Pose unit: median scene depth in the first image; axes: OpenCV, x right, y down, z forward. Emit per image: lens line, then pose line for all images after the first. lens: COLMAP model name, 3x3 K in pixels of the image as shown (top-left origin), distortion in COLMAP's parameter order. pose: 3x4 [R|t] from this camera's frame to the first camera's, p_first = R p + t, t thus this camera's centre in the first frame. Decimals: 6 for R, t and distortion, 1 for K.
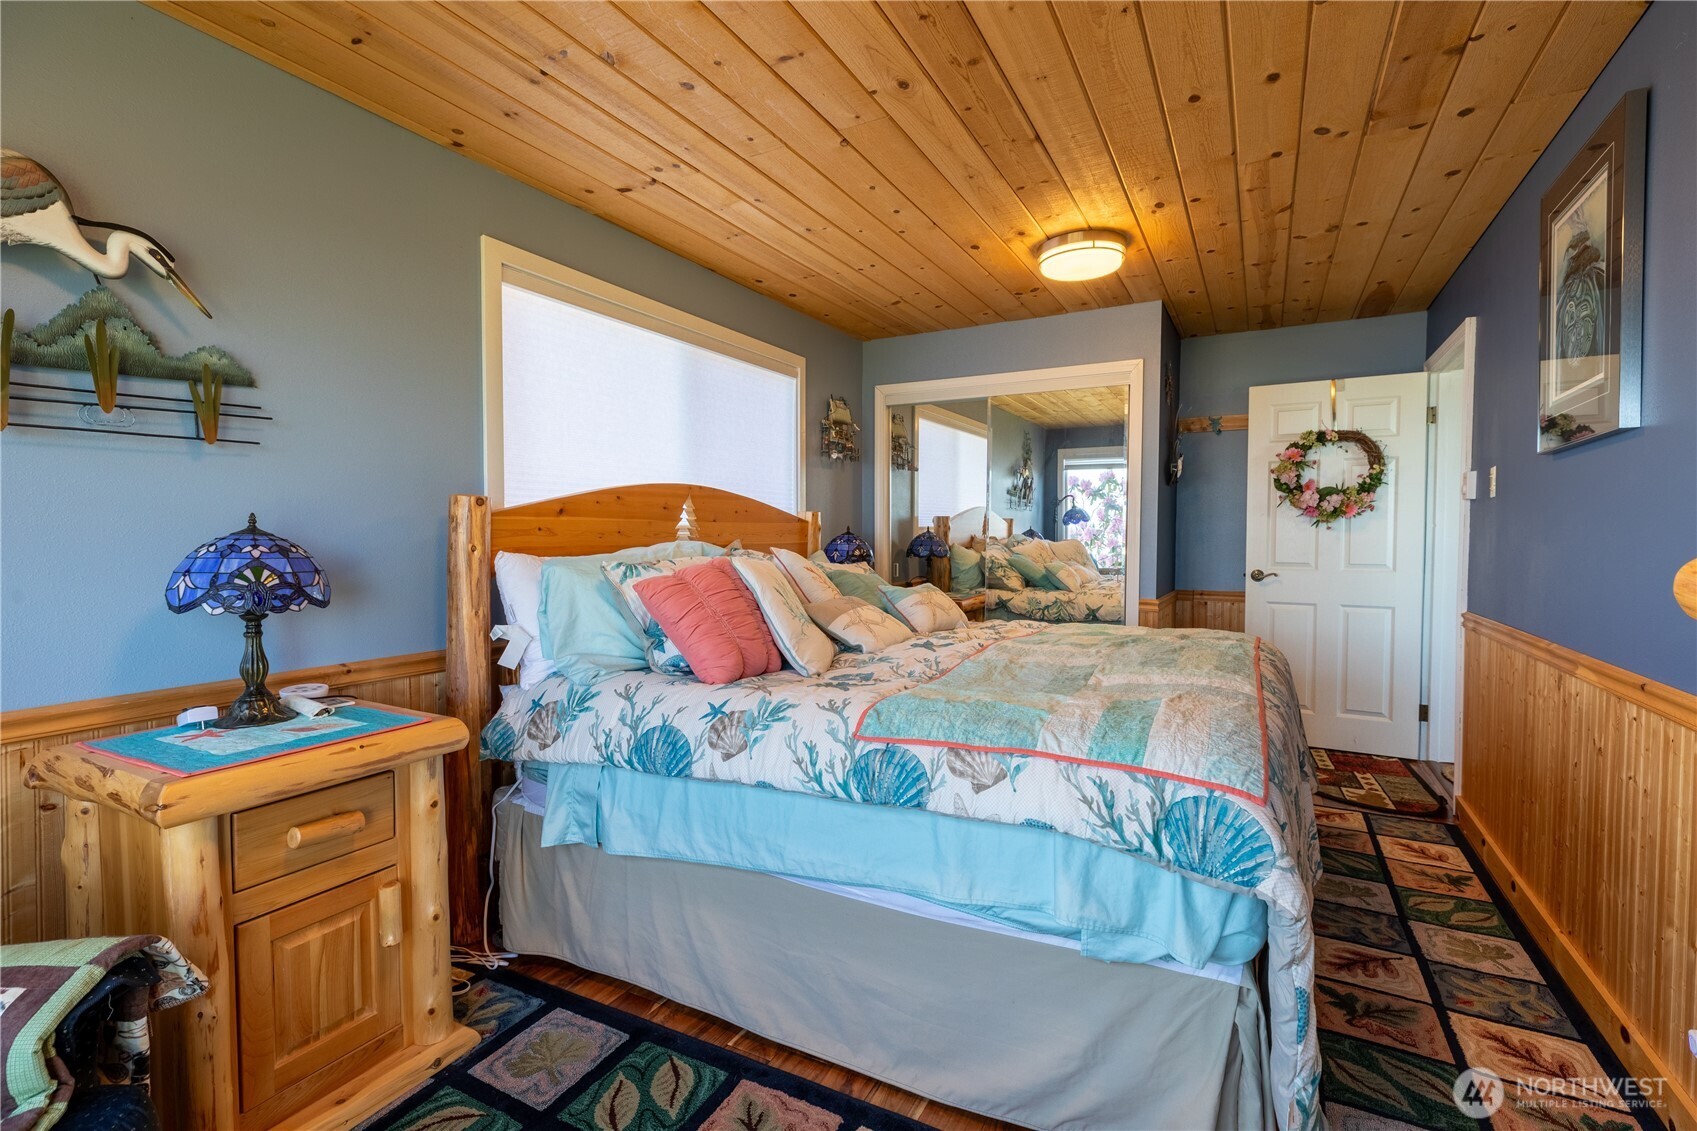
lens RADIAL K [[770.1, 0, 844.7], [0, 770.1, 562.9], [0, 0, 1]] dist [0.002116, 0.000084]
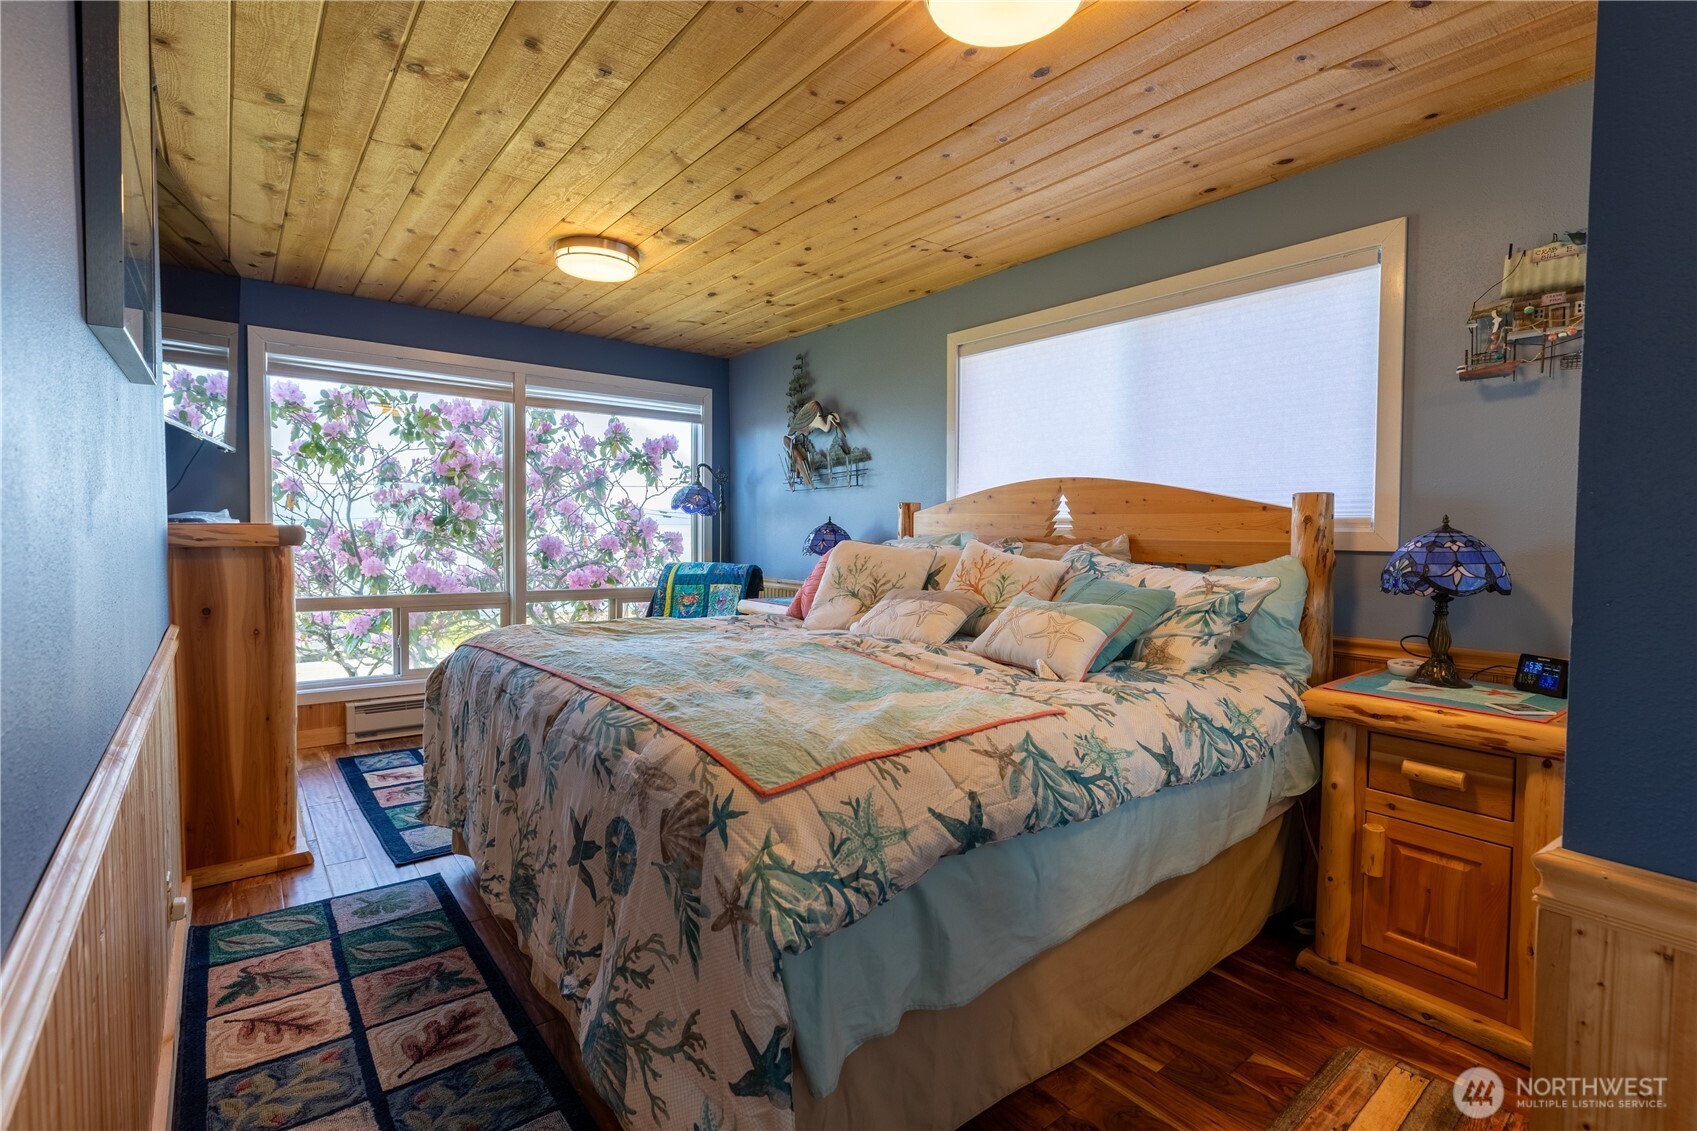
lens RADIAL K [[770.1, 0, 857.5], [0, 770.1, 561.9], [0, 0, 1]] dist [0.002116, 0.000084]
pose [[-0.379443, 0.042383, -0.924244, 1.236974], [-0.043856, 0.997003, 0.063724, -0.064685], [0.924175, 0.064713, -0.376447, 1.677856]]
